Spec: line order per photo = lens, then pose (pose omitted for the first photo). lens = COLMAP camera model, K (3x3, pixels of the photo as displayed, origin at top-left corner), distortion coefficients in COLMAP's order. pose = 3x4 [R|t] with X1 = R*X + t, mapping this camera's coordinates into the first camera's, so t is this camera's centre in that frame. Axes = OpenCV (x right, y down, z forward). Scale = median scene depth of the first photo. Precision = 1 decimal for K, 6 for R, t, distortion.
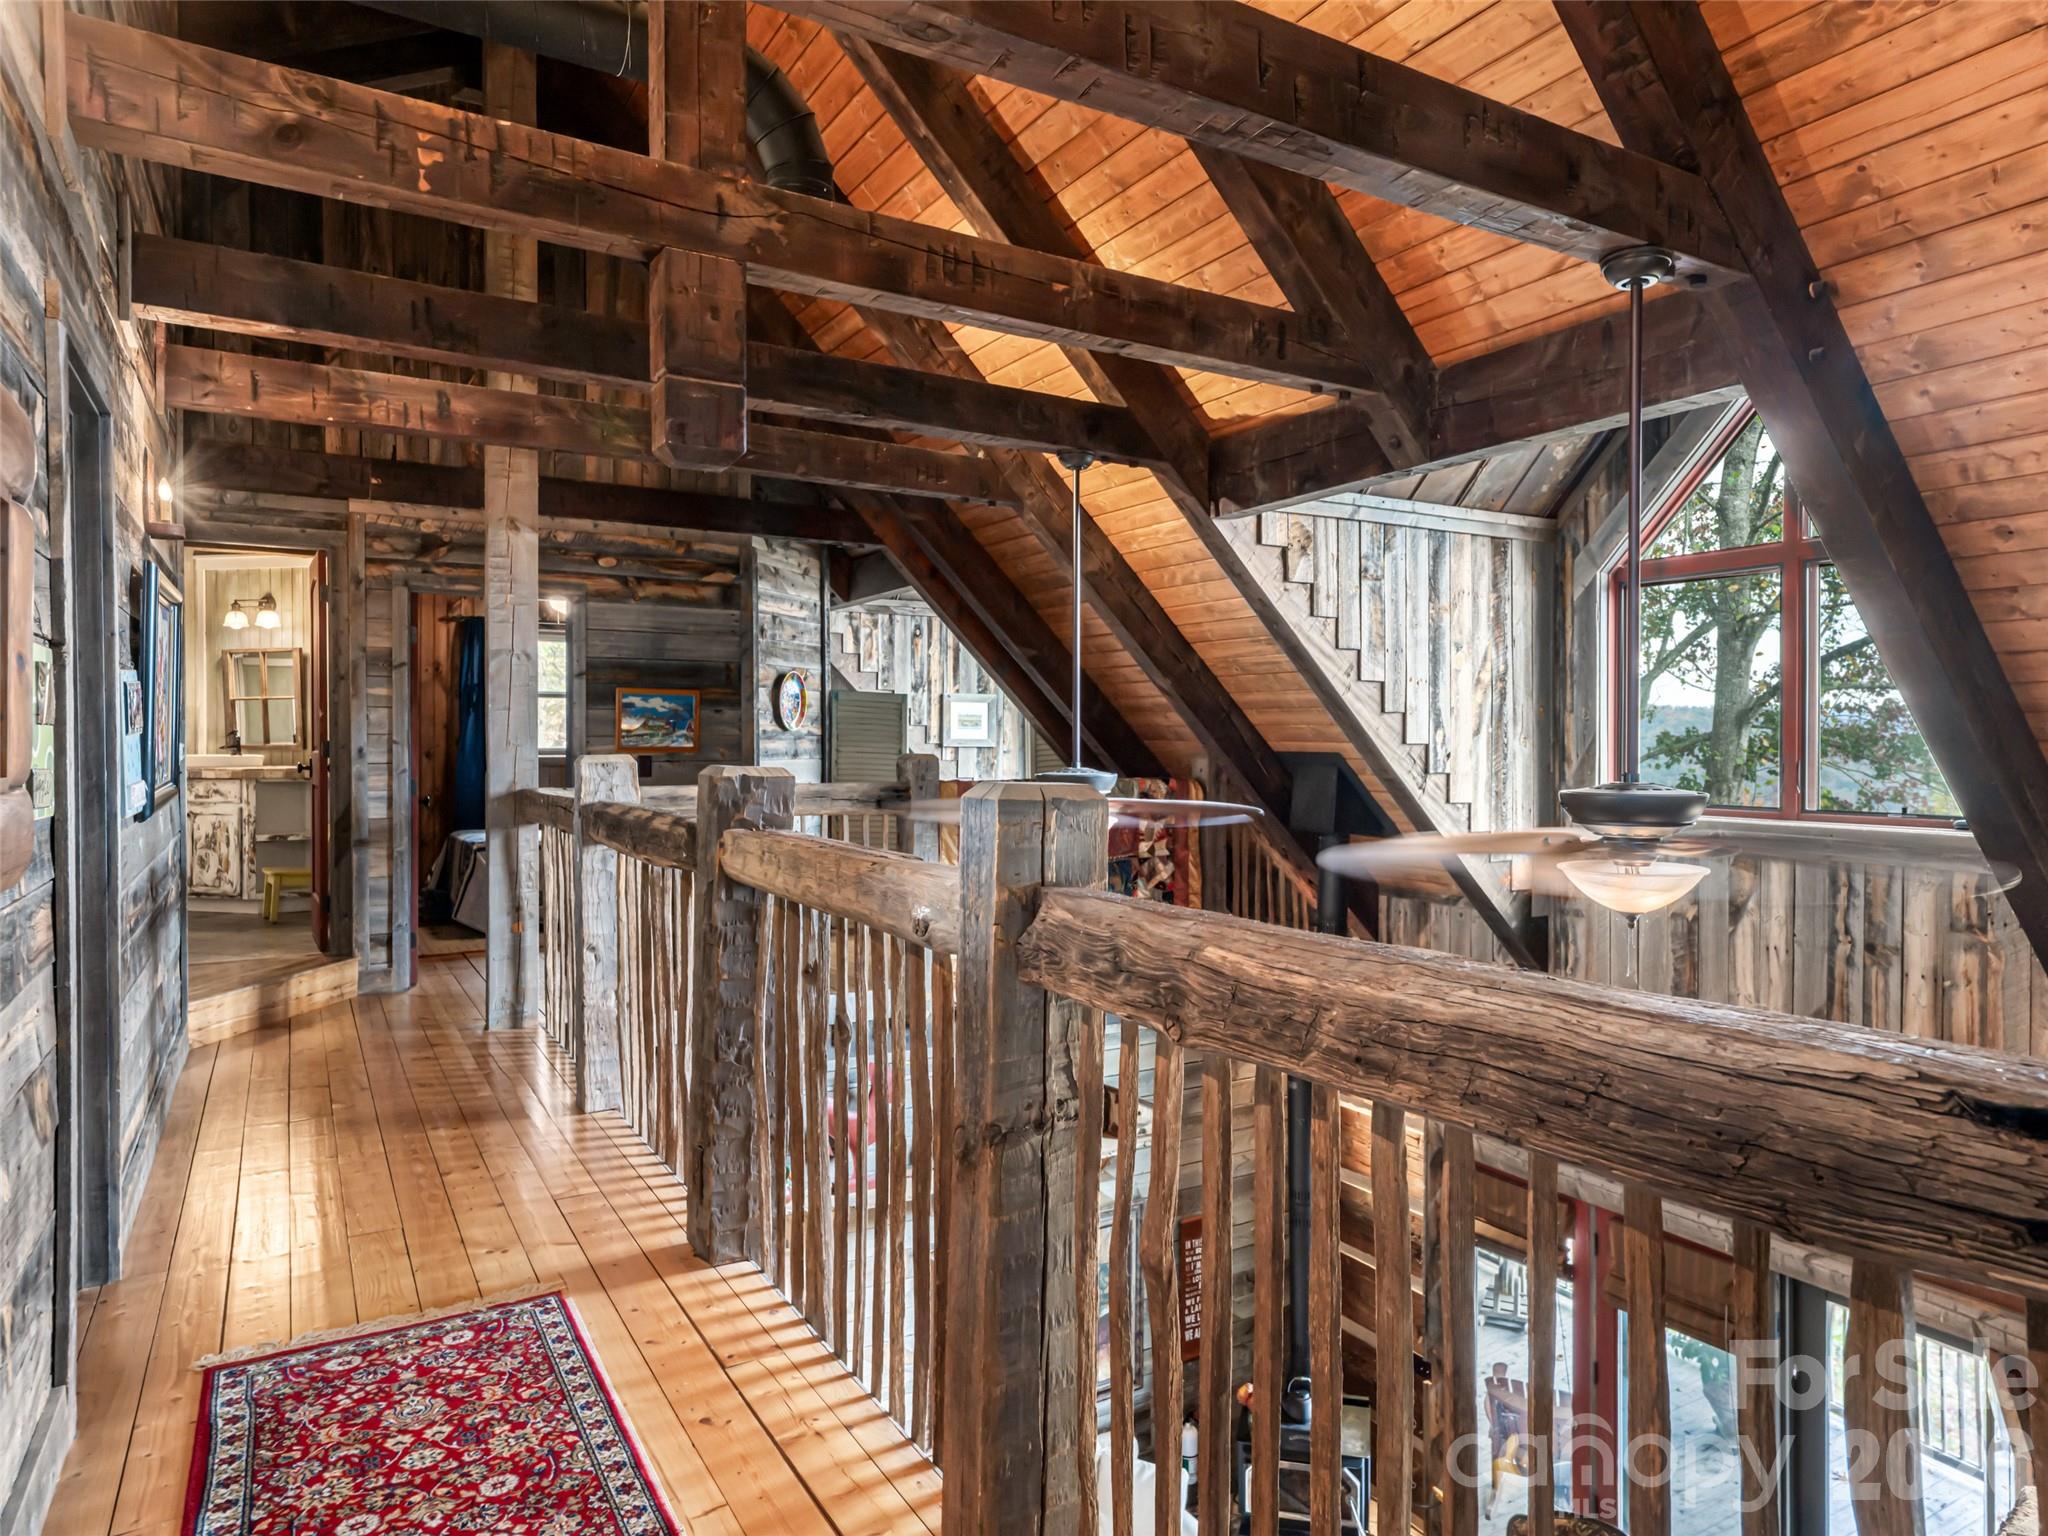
lens RADIAL K [[1274.4, 0, 1083.8], [0, 1274.4, 756.1], [0, 0, 1]] dist [0.003916, 0.000399]
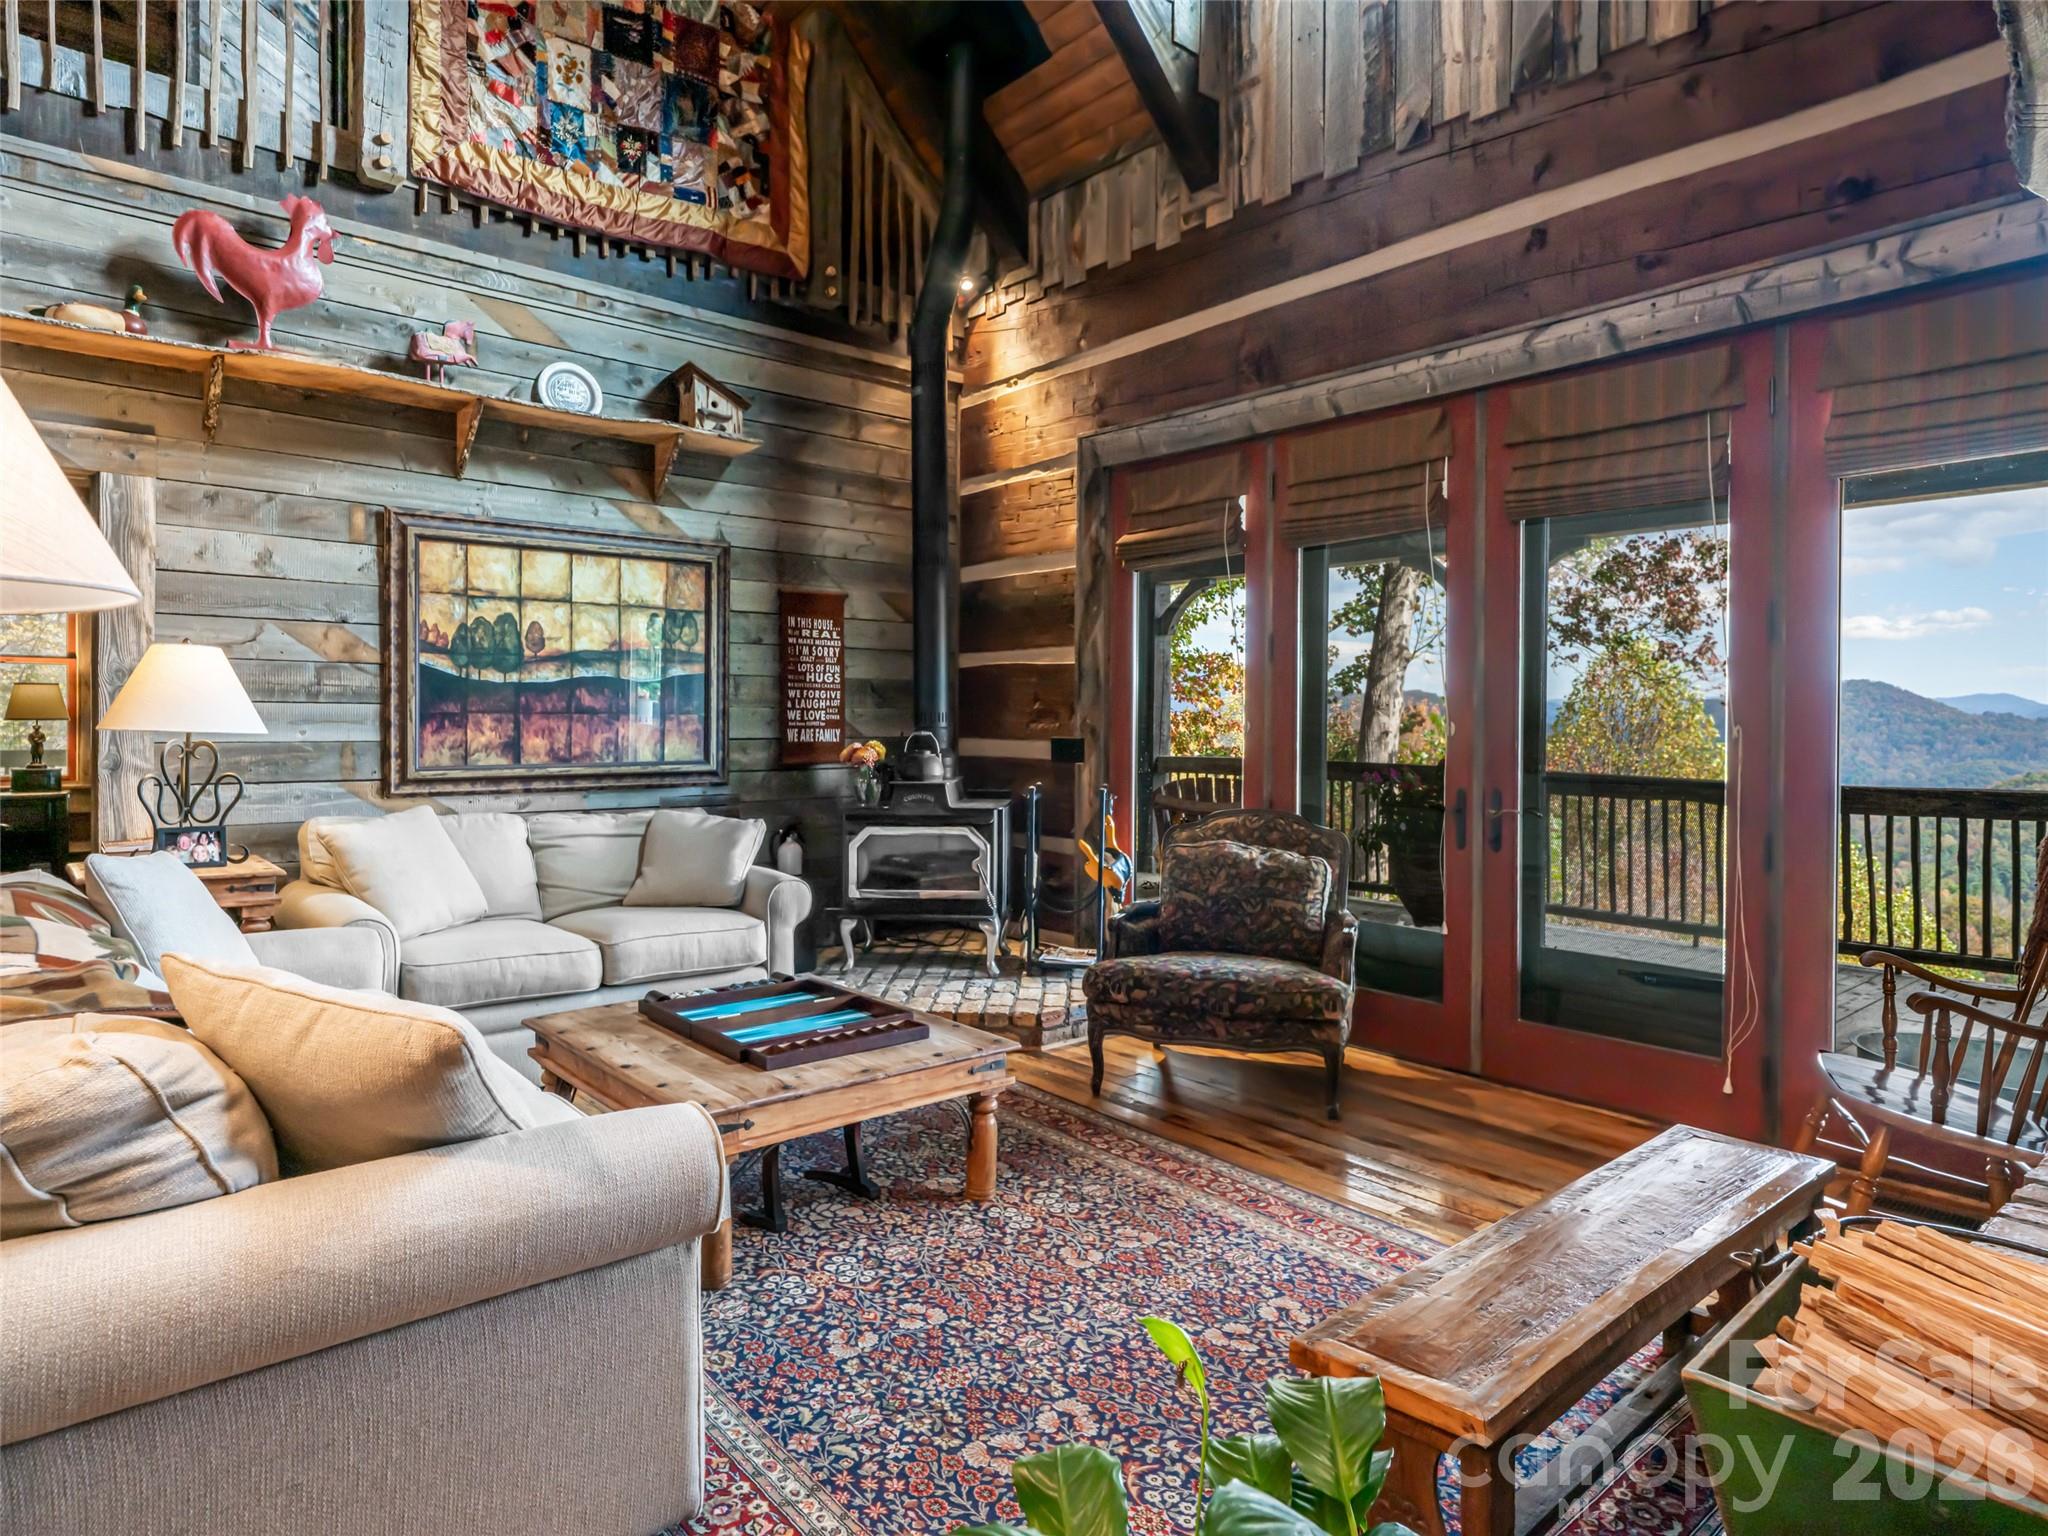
lens RADIAL K [[1181.0, 0, 1024.0], [0, 1181.0, 733.7], [0, 0, 1]] dist [-0.001944, 0.001293]
pose [[0.988796, 0.001680, 0.149263, 0.122342], [-0.002047, 0.999995, 0.002308, 0.478332], [-0.149258, -0.002588, 0.988795, 0.261122]]
